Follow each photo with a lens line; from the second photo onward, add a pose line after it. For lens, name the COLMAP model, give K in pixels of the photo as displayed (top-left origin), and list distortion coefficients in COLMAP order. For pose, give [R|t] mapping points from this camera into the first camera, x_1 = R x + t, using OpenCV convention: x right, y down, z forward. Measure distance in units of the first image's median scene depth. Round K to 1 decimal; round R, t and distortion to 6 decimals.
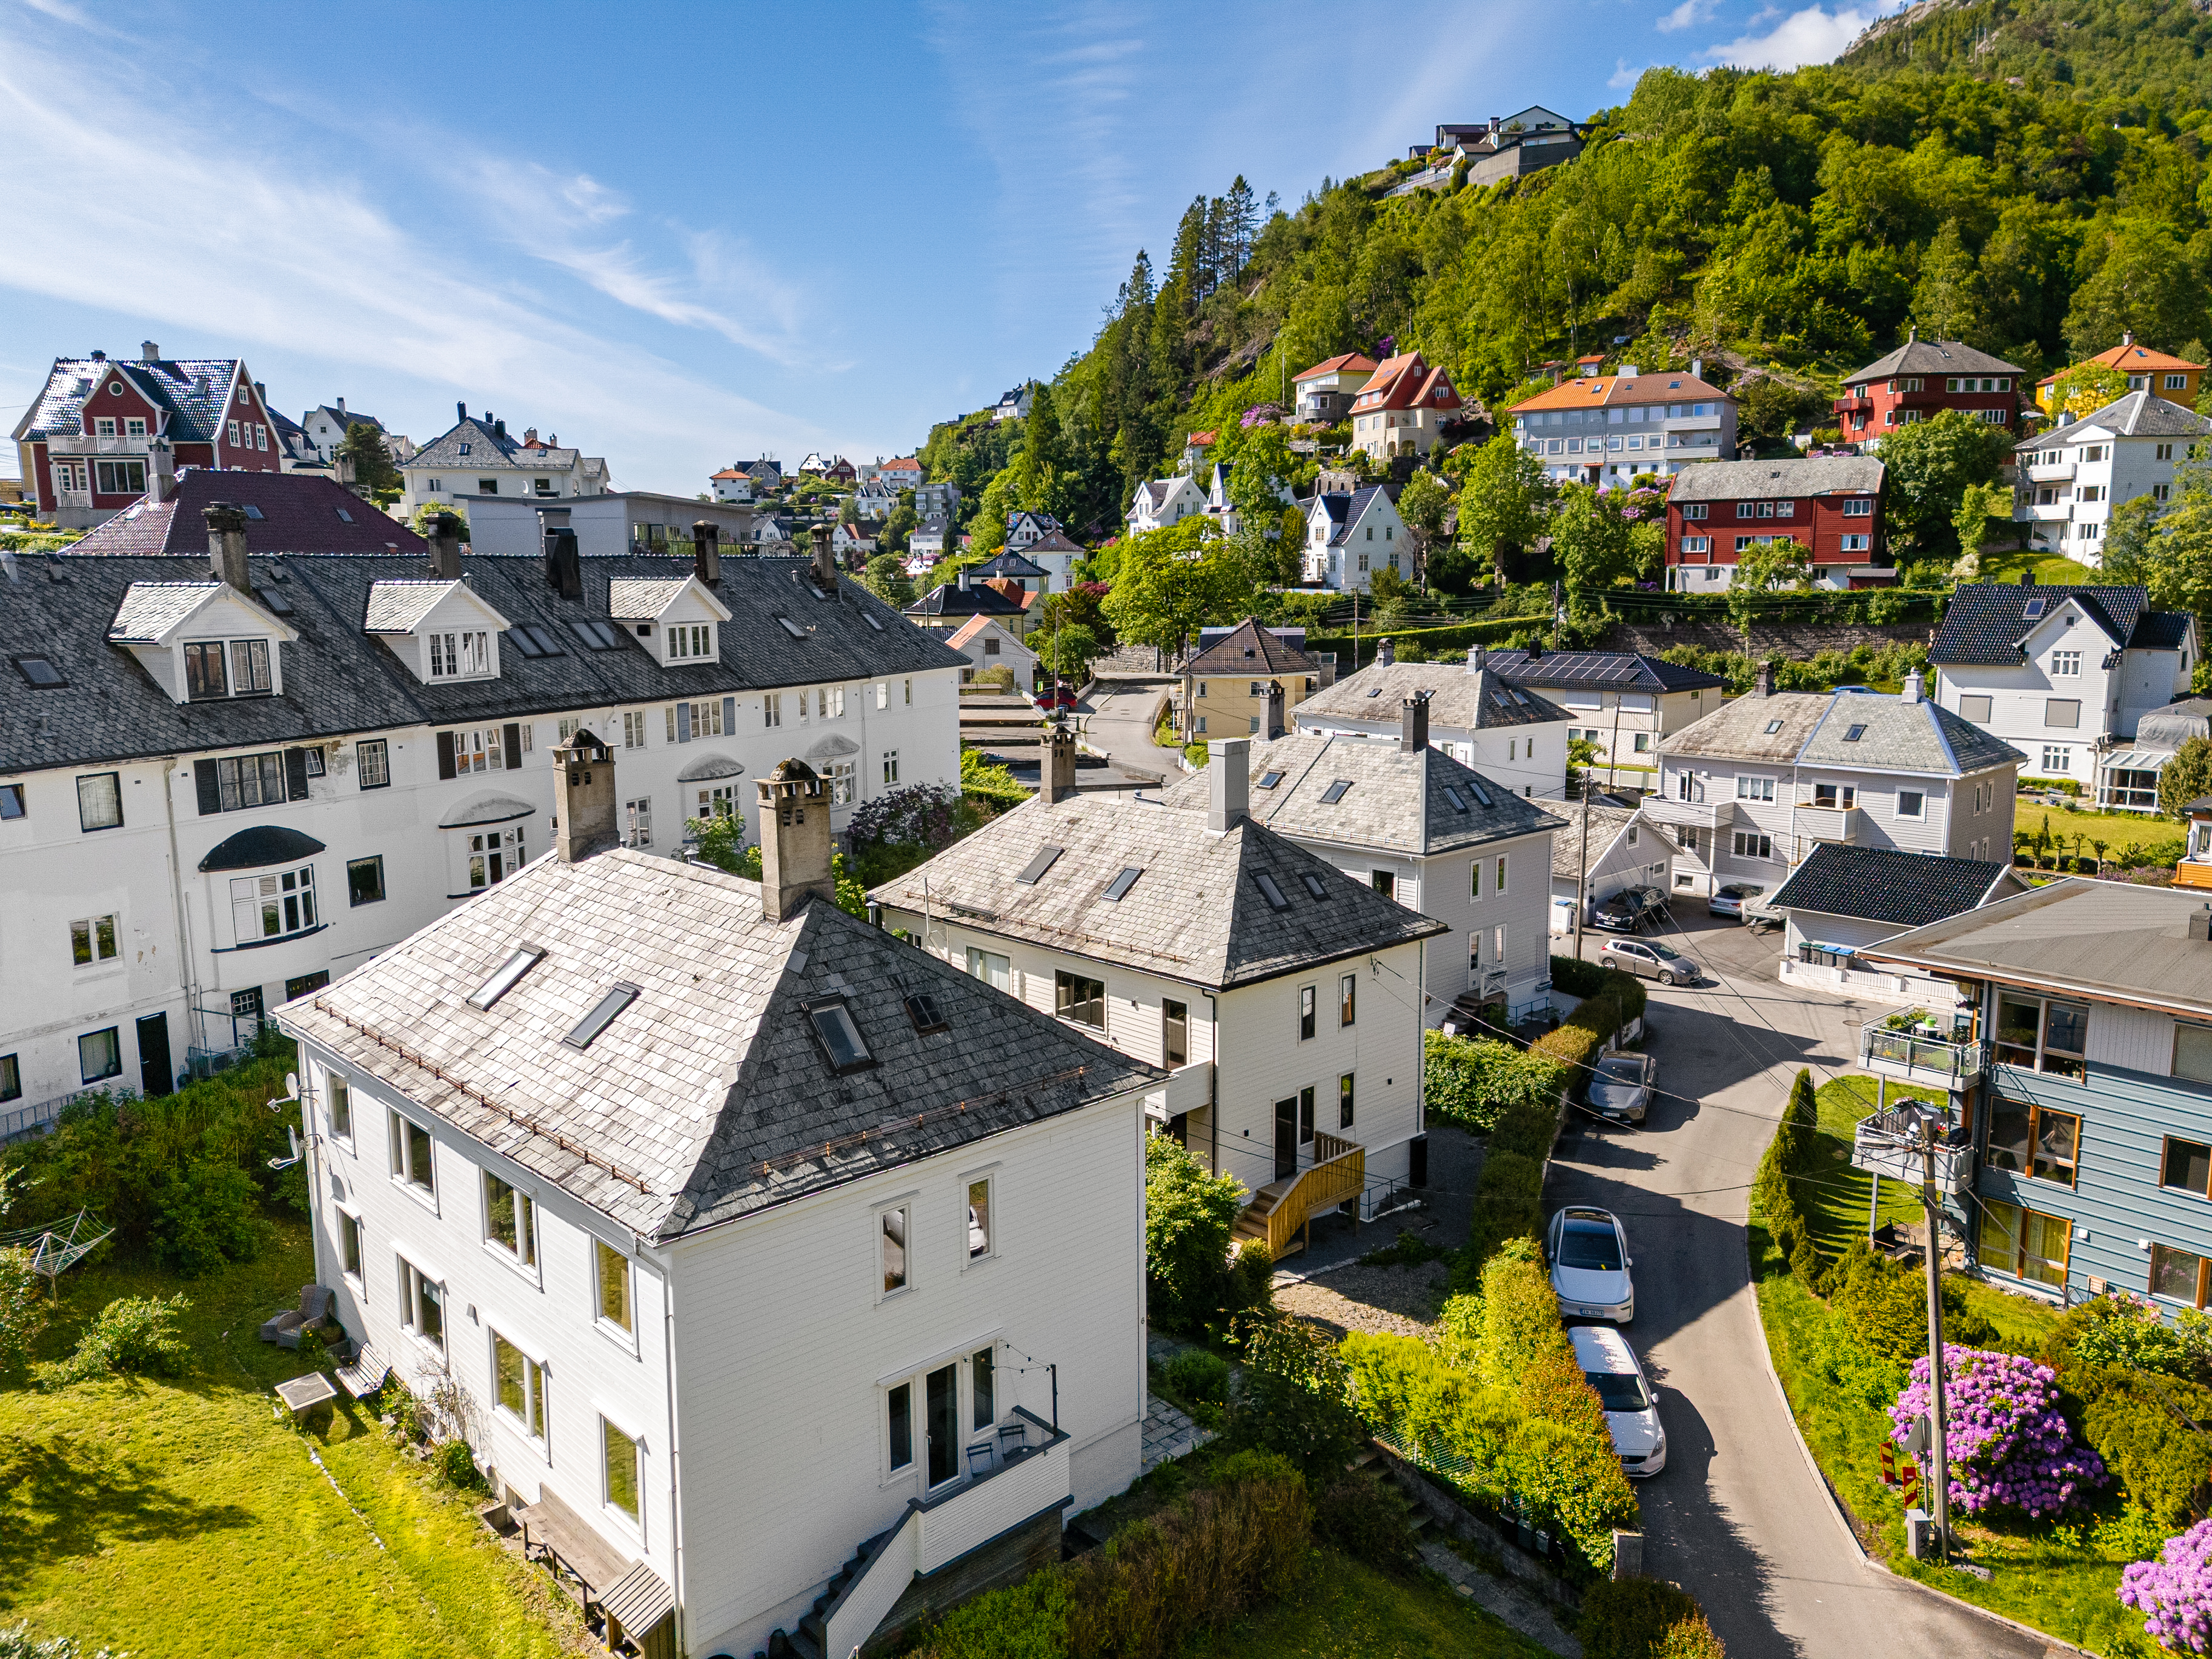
lens RADIAL K [[1624.1, 0, 1113.7], [0, 1624.1, 824.4], [0, 0, 1]] dist [0.077304, -0.072519]
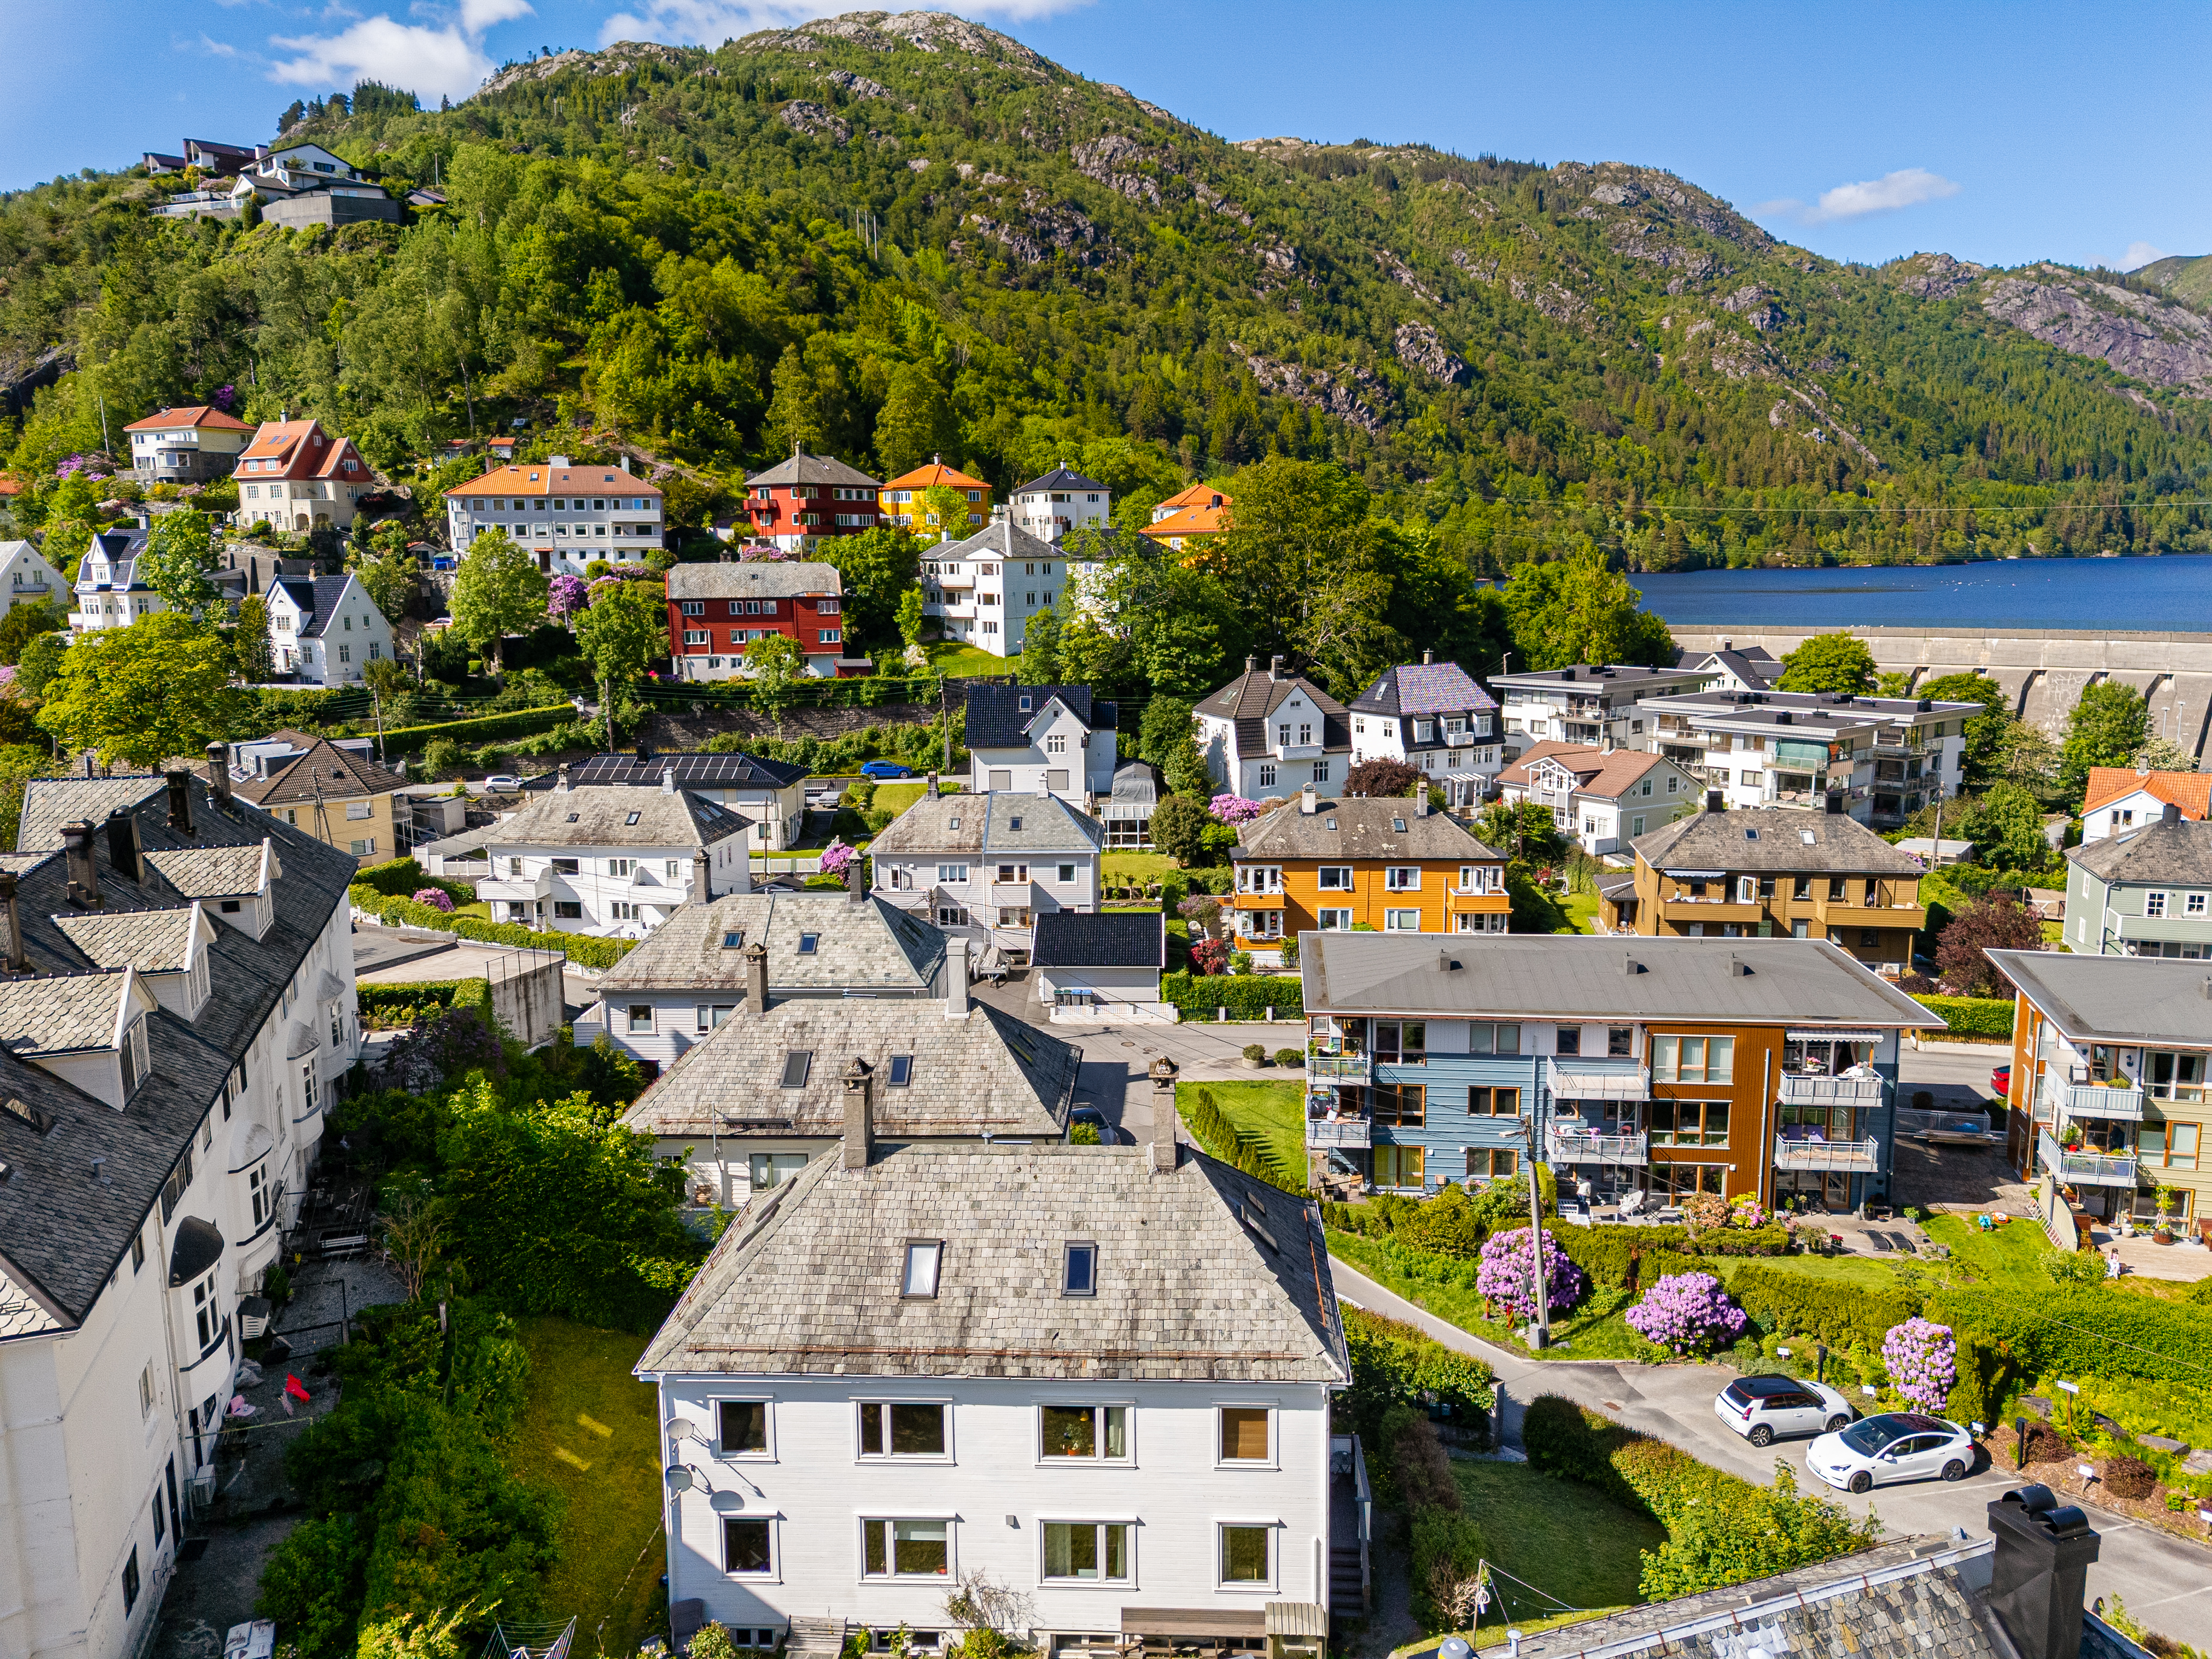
lens RADIAL K [[1625.9, 0, 1112.9], [0, 1625.9, 829.6], [0, 0, 1]] dist [0.066354, -0.066536]
pose [[0.721037, -0.116085, 0.683104, -0.320473], [0.115691, 0.992196, 0.046496, -0.083952], [-0.683170, 0.045503, 0.728840, -0.013078]]
